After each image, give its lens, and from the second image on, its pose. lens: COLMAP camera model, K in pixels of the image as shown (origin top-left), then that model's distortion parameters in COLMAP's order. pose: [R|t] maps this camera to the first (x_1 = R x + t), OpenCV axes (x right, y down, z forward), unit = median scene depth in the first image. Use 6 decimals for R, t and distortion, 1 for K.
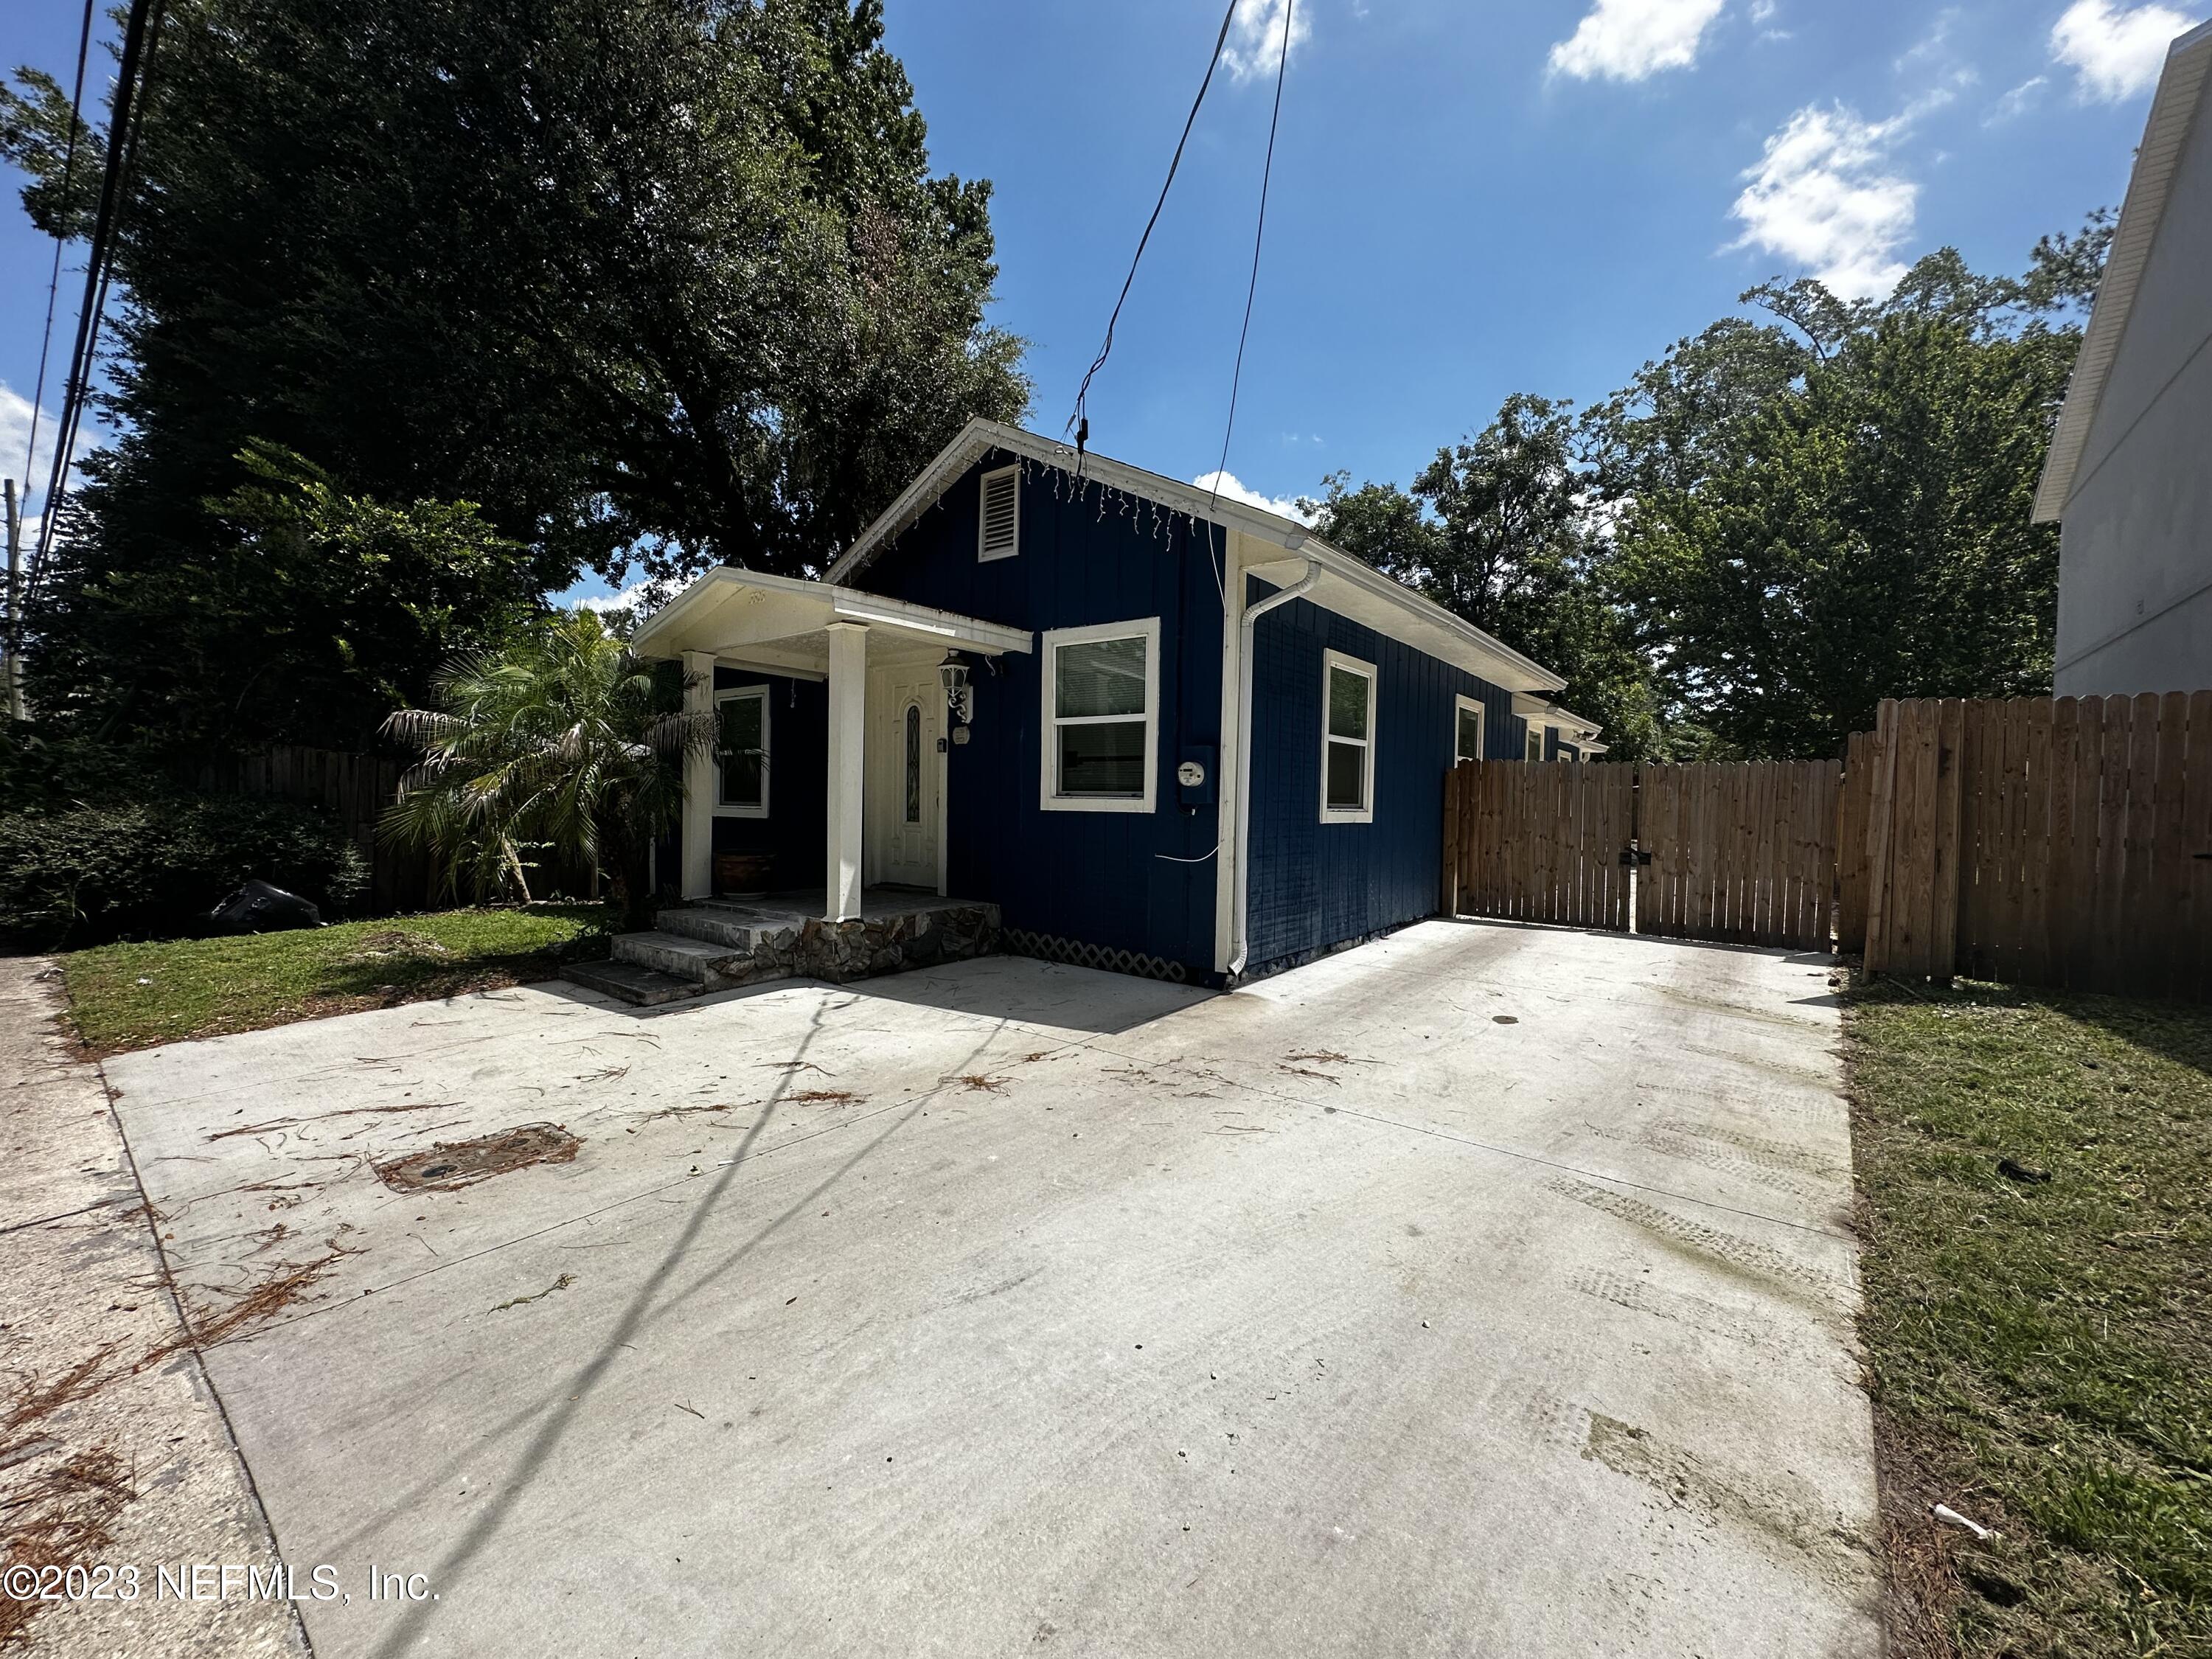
lens RADIAL K [[884.2, 0, 1106.0], [0, 884.2, 829.5], [0, 0, 1]] dist [-0.002398, 0.008143]
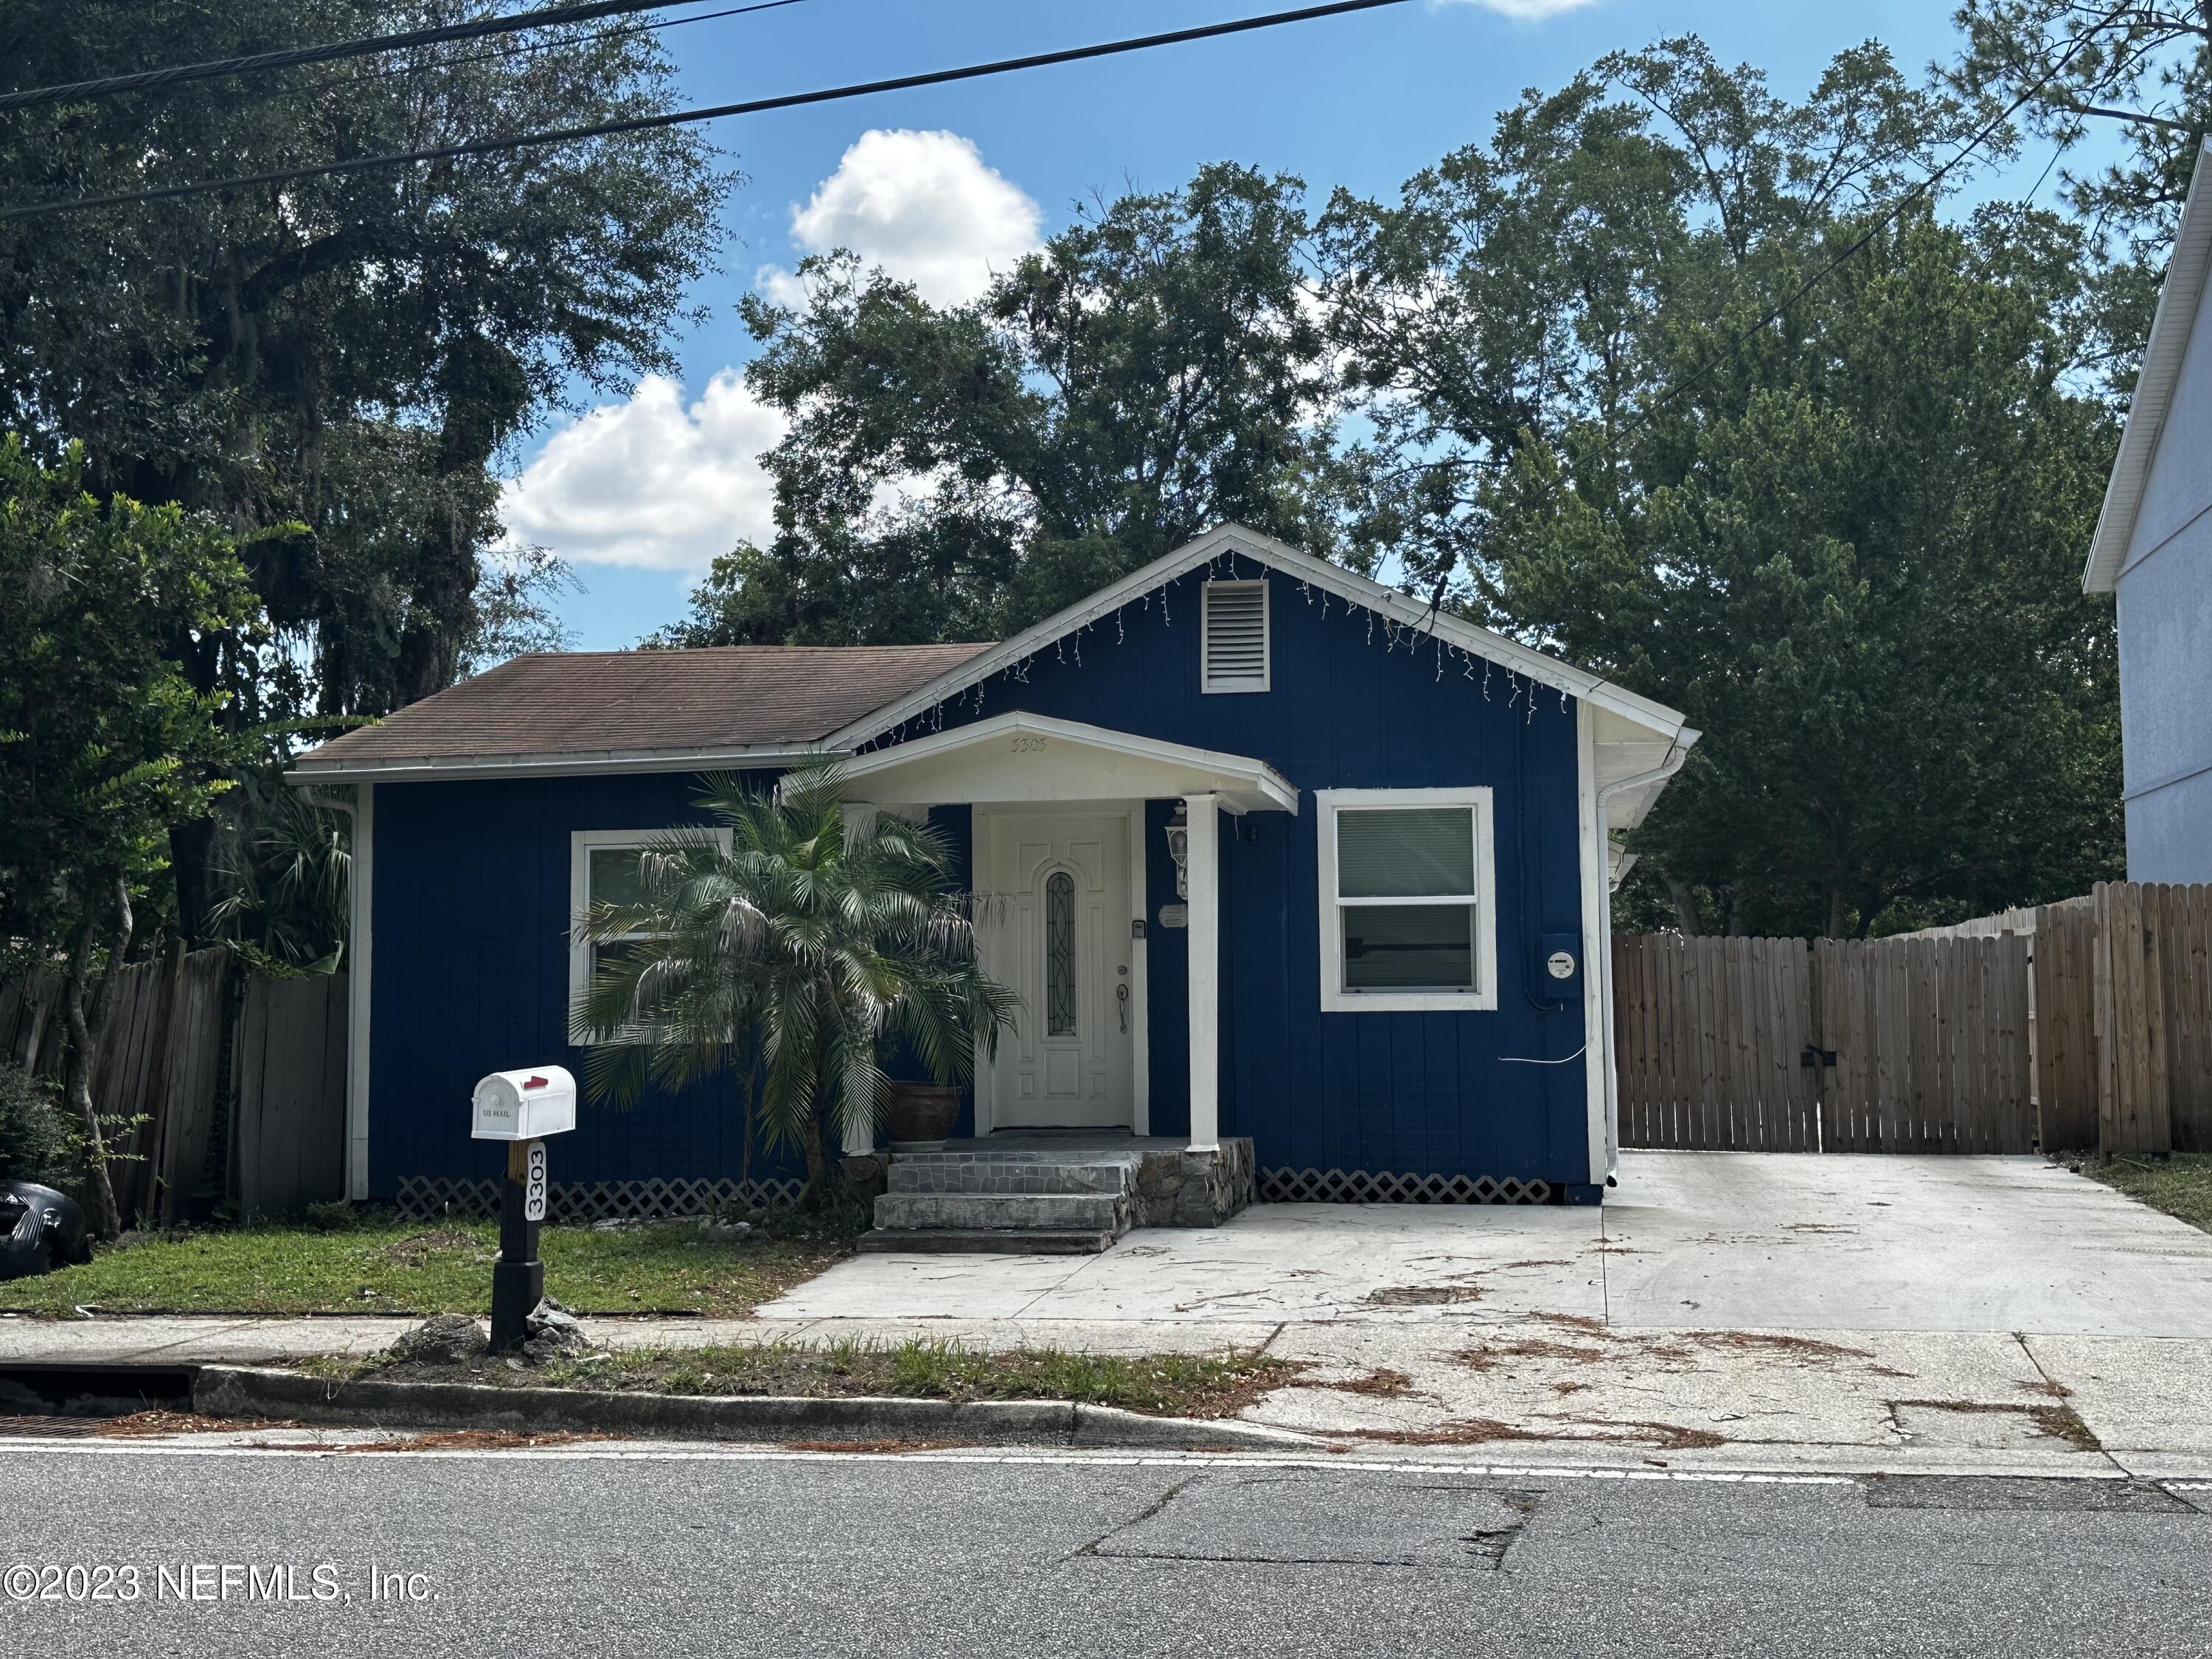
lens RADIAL K [[2594.1, 0, 1106.0], [0, 2594.1, 829.5], [0, 0, 1]] dist [0.139787, -0.017320]
pose [[0.880275, 0.007438, 0.474405, -1.571185], [0.040837, 0.994979, -0.091375, 0.024834], [-0.472703, 0.099809, 0.875551, -1.132222]]
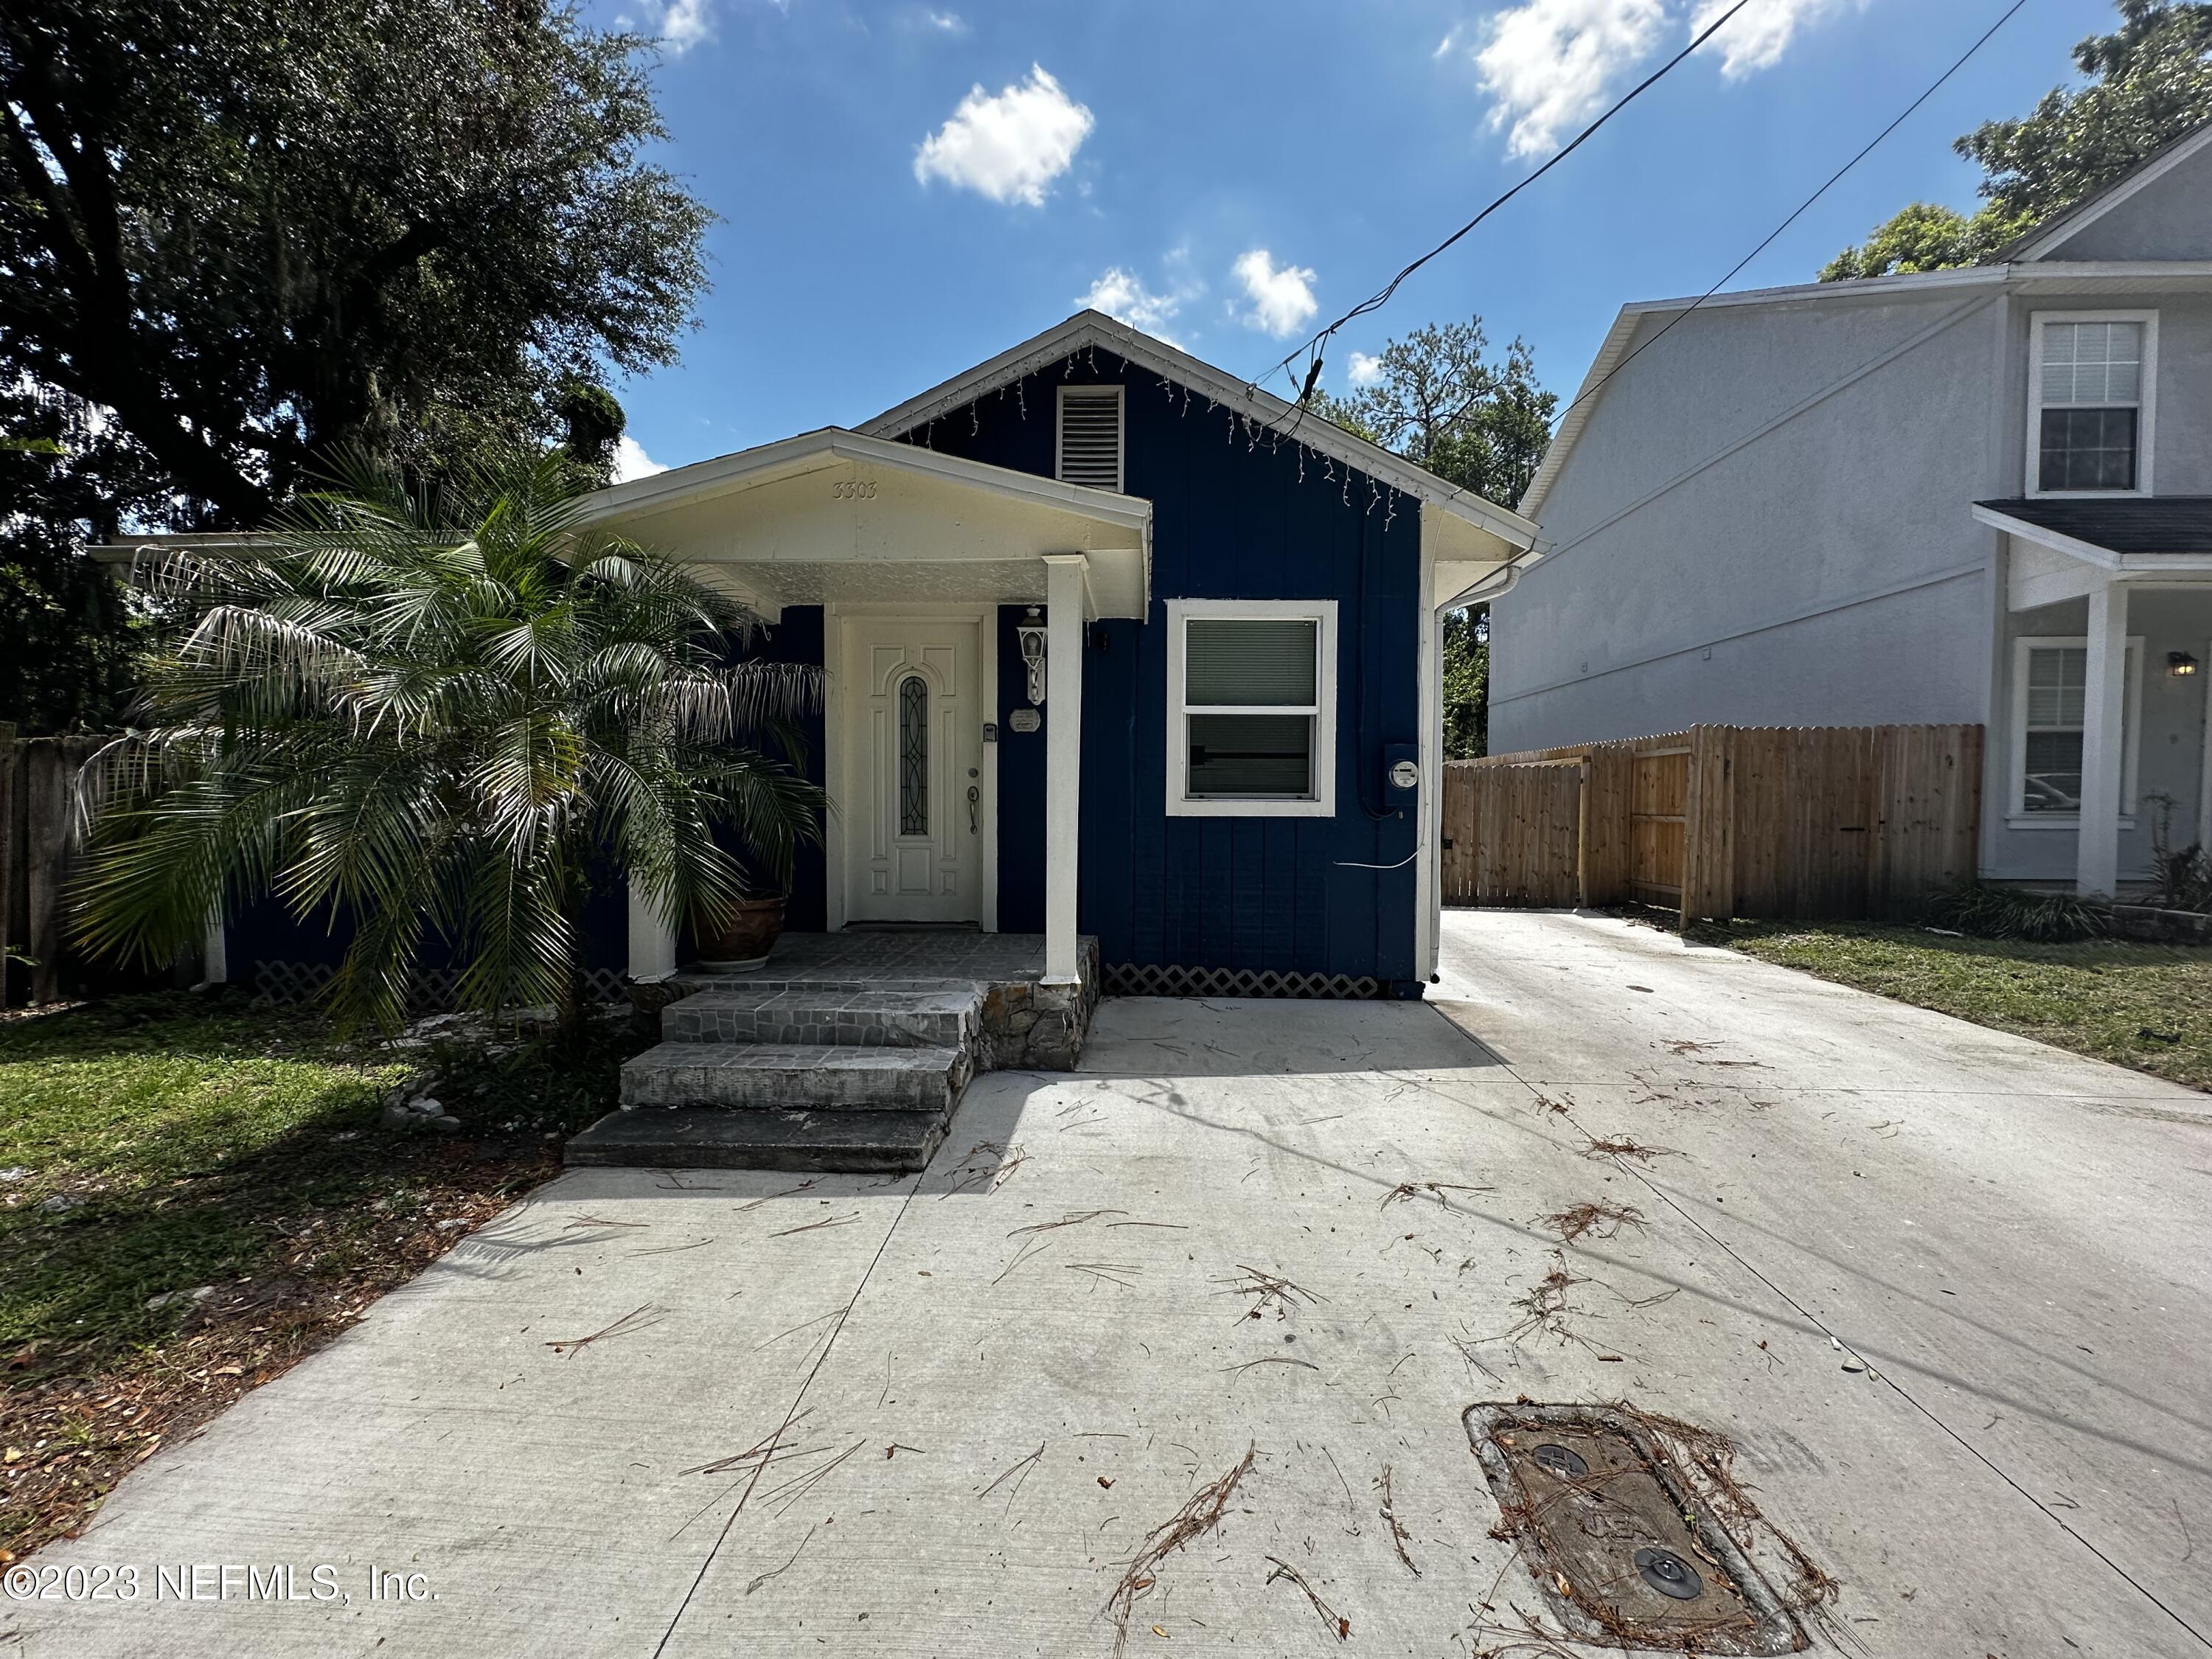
lens RADIAL K [[879.7, 0, 1106.0], [0, 879.7, 829.5], [0, 0, 1]] dist [-0.003140, -0.000075]
pose [[0.807885, -0.030751, 0.588538, -0.696999], [0.027369, 0.999518, 0.014656, -0.026067], [-0.588705, 0.004267, 0.808337, 0.426722]]
